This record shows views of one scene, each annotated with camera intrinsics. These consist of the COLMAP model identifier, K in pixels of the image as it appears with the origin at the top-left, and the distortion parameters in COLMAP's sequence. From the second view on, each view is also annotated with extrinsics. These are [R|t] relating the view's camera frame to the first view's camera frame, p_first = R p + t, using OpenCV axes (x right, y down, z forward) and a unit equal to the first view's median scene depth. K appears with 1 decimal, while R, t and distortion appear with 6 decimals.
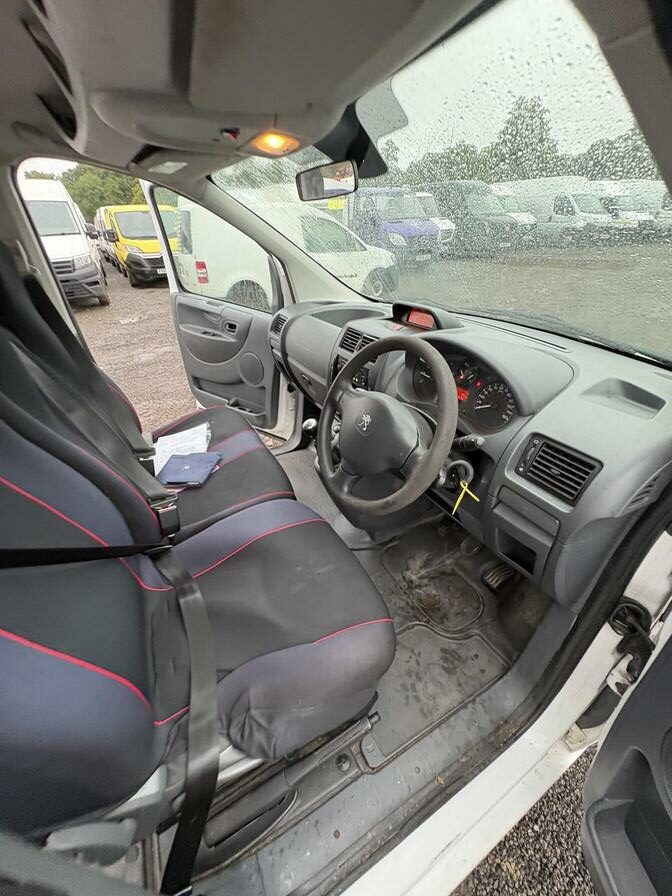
lens RADIAL K [[359.0, 0, 335.9], [0, 359.0, 450.0], [0, 0, 1]] dist [-0.001991, -0.000181]
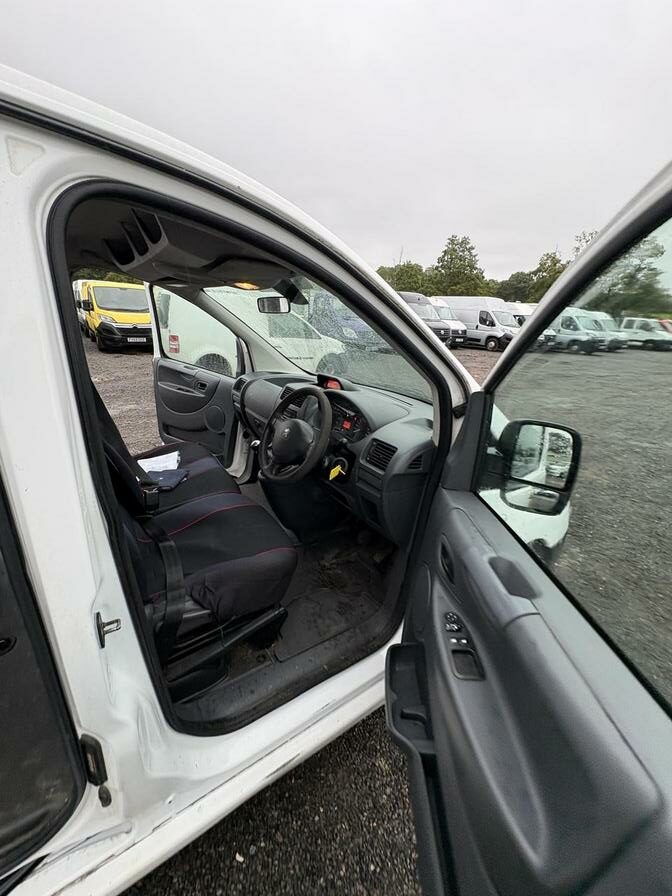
lens RADIAL K [[356.8, 0, 336.0], [0, 356.8, 448.0], [0, 0, 1]] dist [0.000878, 0.000052]
pose [[0.991641, 0.050352, 0.118801, 0.062272], [-0.024901, 0.978088, -0.206697, 0.183184], [-0.126606, 0.202011, 0.971166, -0.369228]]
